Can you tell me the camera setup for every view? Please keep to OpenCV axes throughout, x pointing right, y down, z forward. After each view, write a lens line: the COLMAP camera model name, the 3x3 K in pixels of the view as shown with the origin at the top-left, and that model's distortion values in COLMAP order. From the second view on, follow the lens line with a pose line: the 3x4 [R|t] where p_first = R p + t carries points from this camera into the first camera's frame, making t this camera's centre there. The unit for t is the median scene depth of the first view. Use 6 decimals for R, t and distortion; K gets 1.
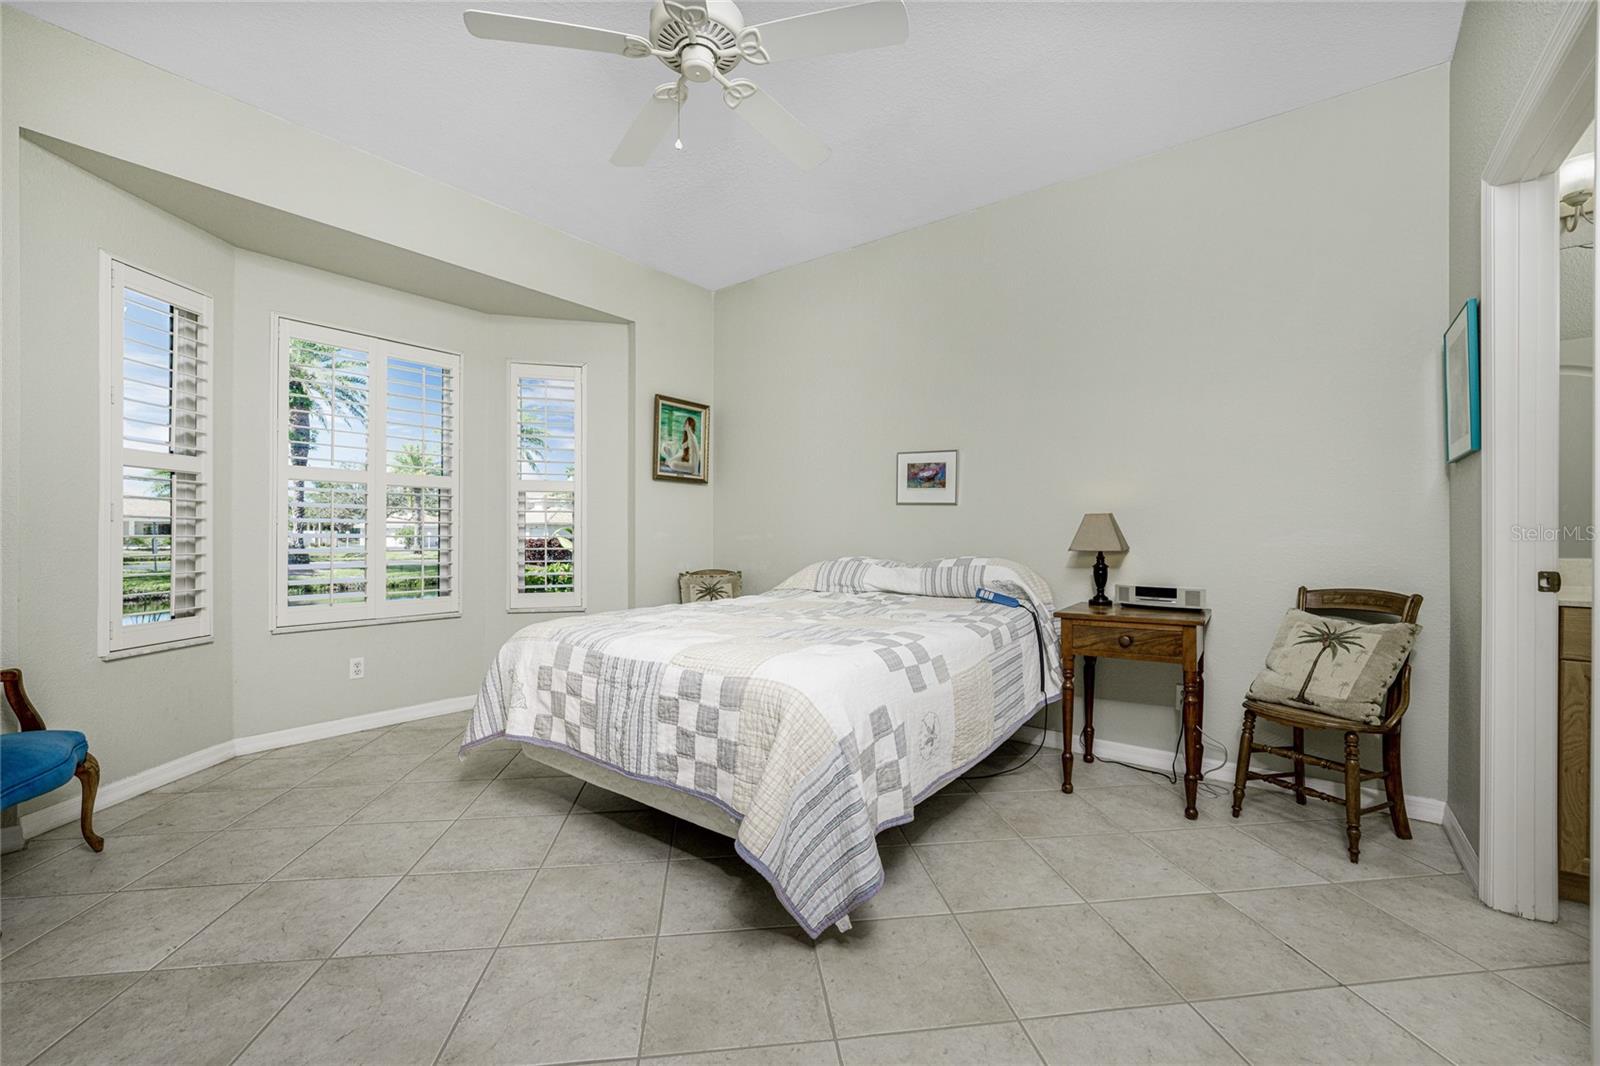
lens RADIAL K [[654.8, 0, 805.8], [0, 654.8, 533.1], [0, 0, 1]] dist [-0.002528, -0.000185]
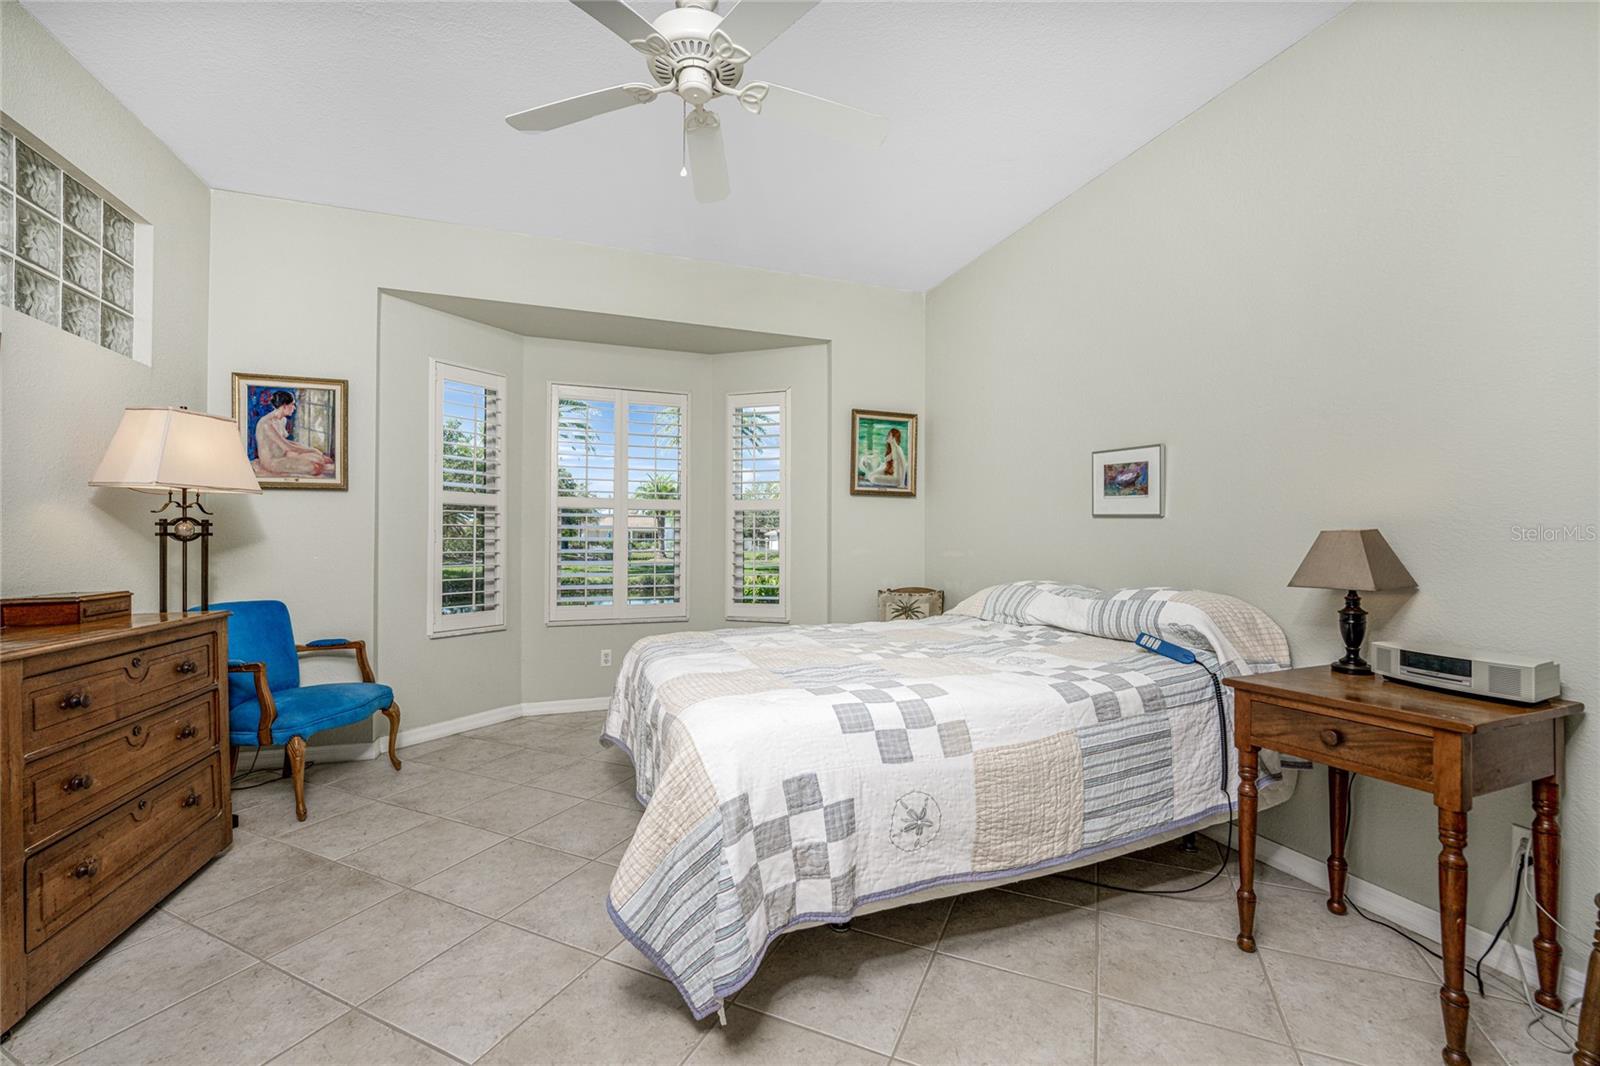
lens RADIAL K [[654.8, 0, 805.8], [0, 654.8, 533.1], [0, 0, 1]] dist [-0.002528, -0.000185]
pose [[0.846036, -0.005156, -0.533100, 0.337209], [0.000754, 0.999964, -0.008476, -0.021897], [0.533125, 0.006769, 0.846009, 0.172293]]
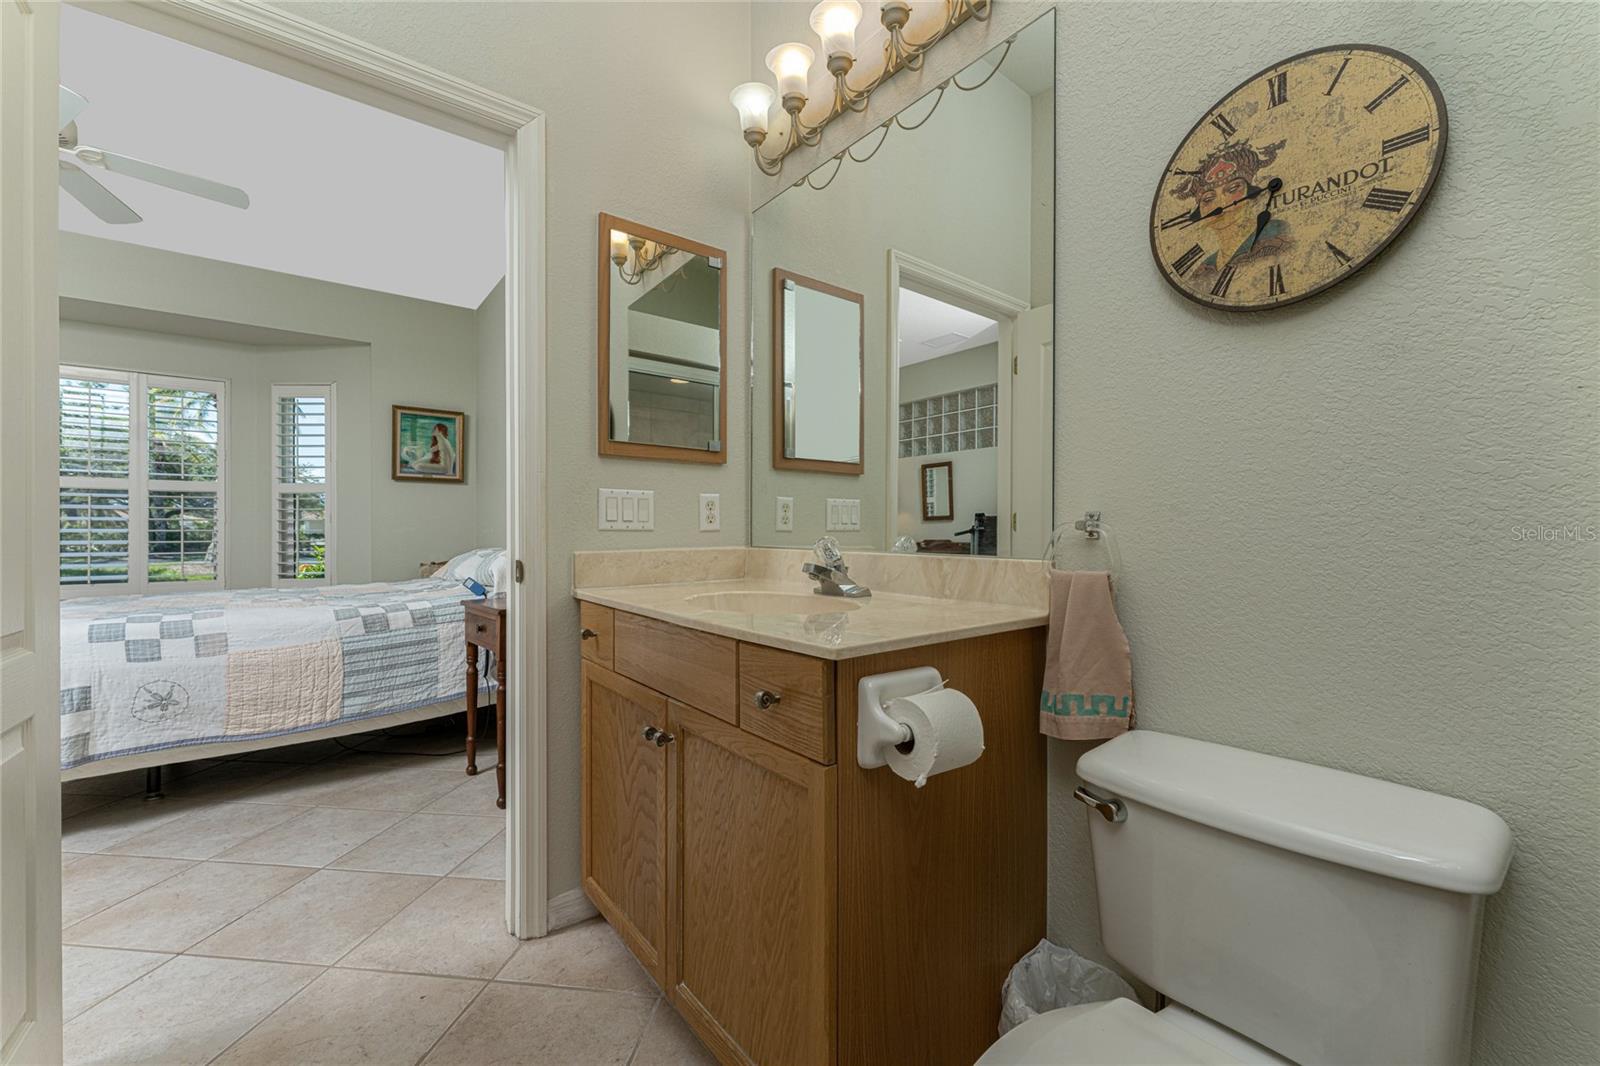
lens RADIAL K [[646.2, 0, 813.3], [0, 646.2, 533.1], [0, 0, 1]] dist [-0.001474, 0.000003]
pose [[0.970103, -0.002303, -0.242683, 1.053097], [0.003635, 0.999981, 0.005038, 0.009912], [0.242667, -0.005769, 0.970092, 0.125610]]
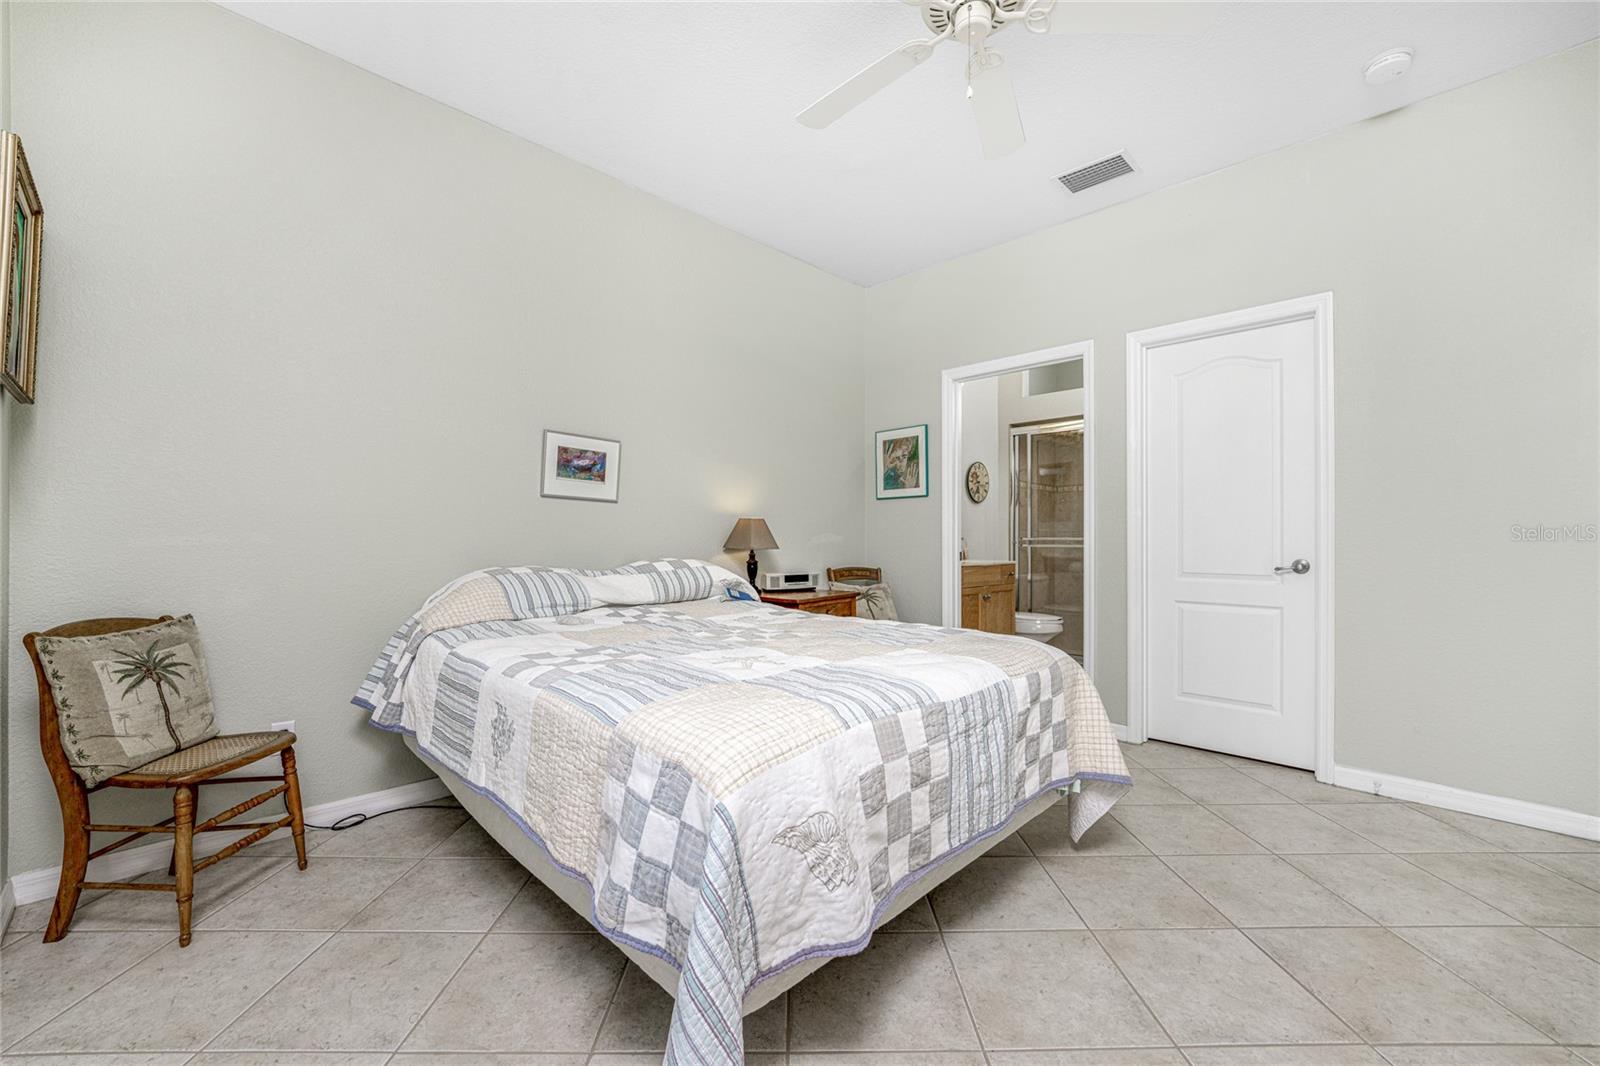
lens RADIAL K [[654.8, 0, 805.8], [0, 654.8, 533.1], [0, 0, 1]] dist [-0.002528, -0.000185]
pose [[0.116536, 0.002208, 0.993184, -0.739542], [-0.003569, 0.999992, -0.001804, -0.000618], [-0.993180, -0.003335, 0.116543, 0.756939]]
